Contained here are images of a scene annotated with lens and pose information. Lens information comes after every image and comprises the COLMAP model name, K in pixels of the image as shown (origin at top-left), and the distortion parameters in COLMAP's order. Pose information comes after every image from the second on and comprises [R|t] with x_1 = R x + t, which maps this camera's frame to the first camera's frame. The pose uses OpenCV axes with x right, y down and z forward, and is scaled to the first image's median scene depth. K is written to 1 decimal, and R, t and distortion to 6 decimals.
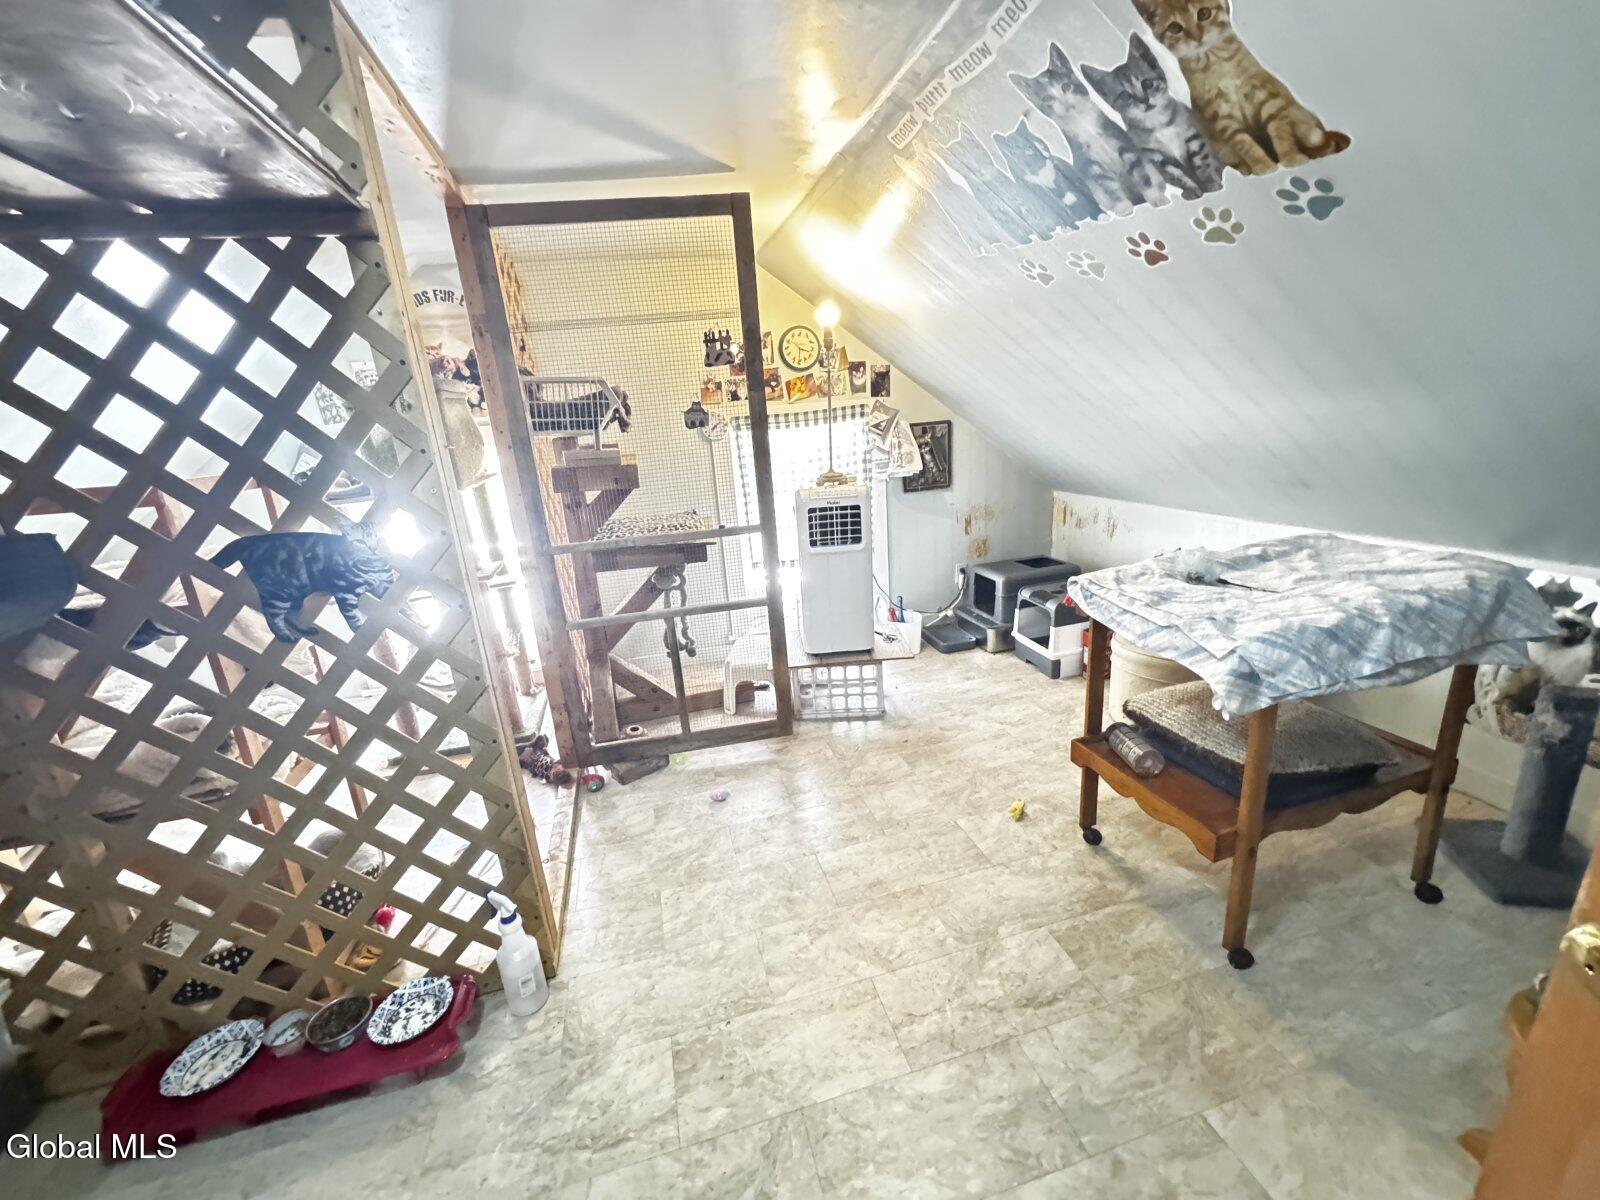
lens RADIAL K [[638.5, 0, 793.8], [0, 638.5, 597.7], [0, 0, 1]] dist [-0.003562, 0.000350]
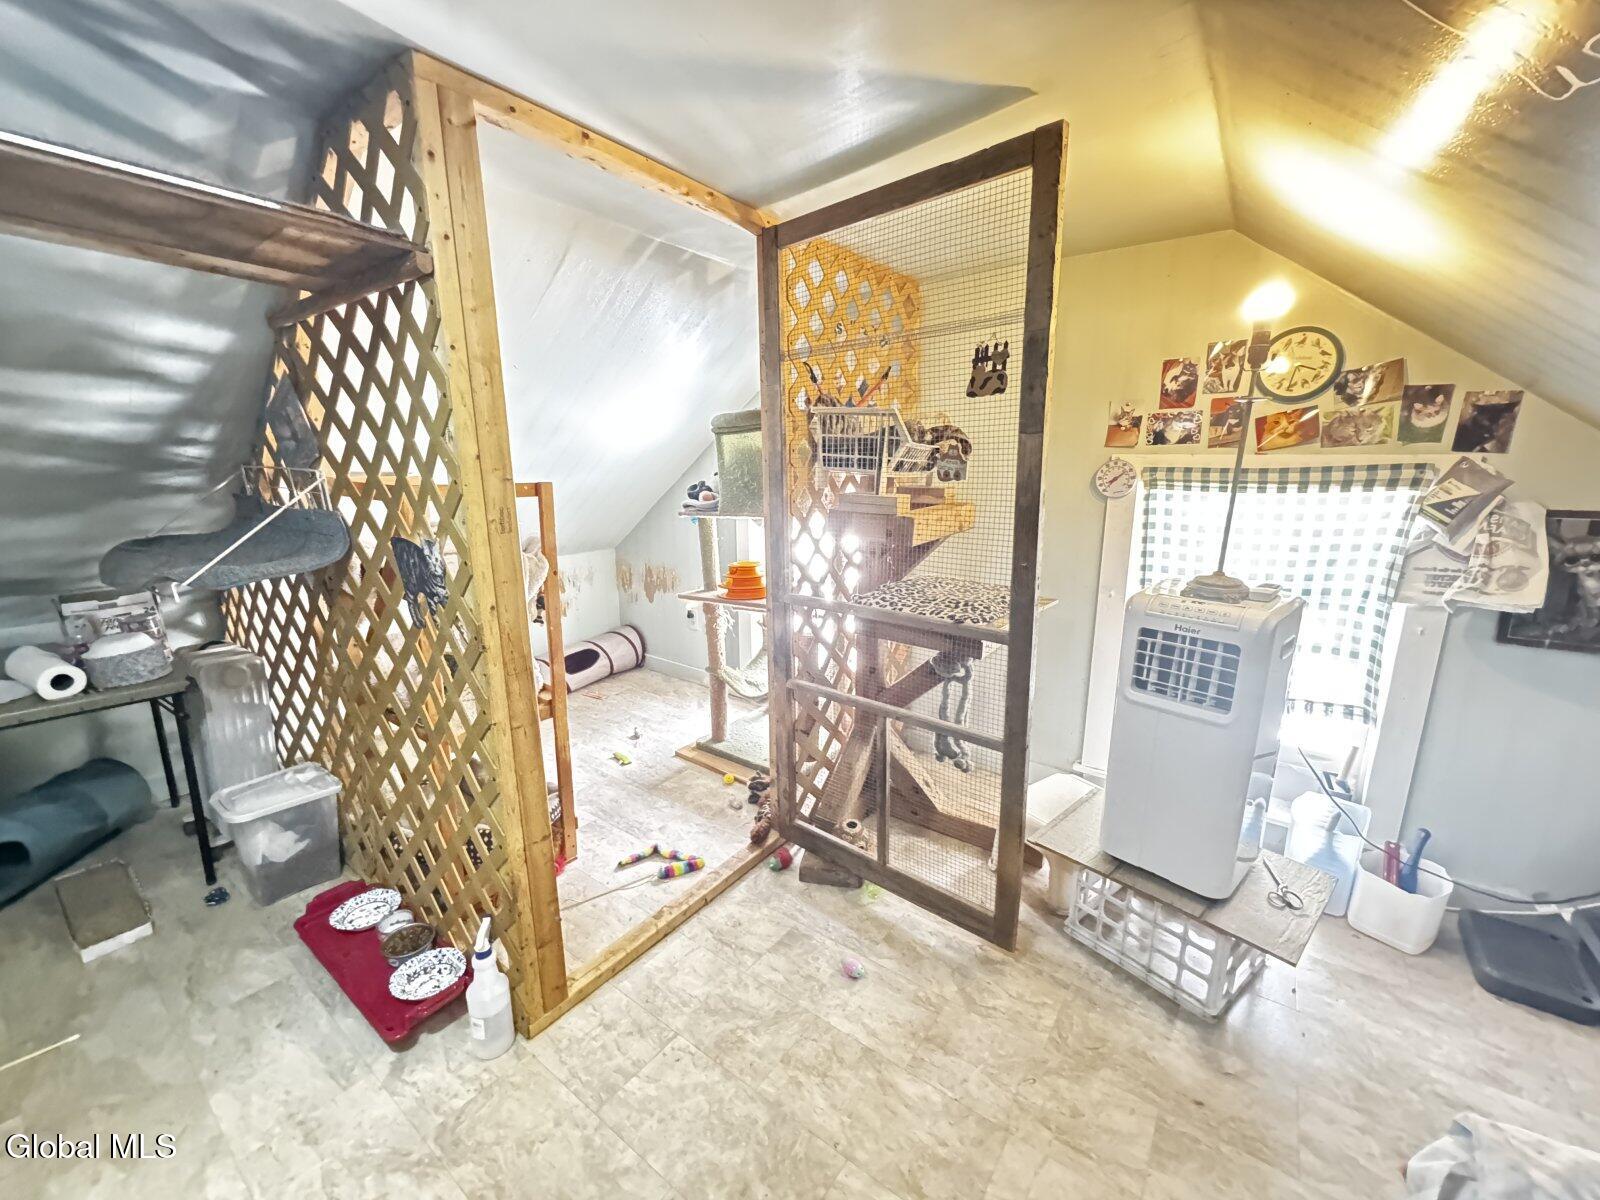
lens RADIAL K [[638.5, 0, 800.1], [0, 638.5, 598.6], [0, 0, 1]] dist [-0.003562, 0.000350]
pose [[0.627436, 0.233092, -0.742962, 0.245231], [-0.259949, 0.962107, 0.082317, -0.123442], [0.733996, 0.141484, 0.664253, 0.335326]]
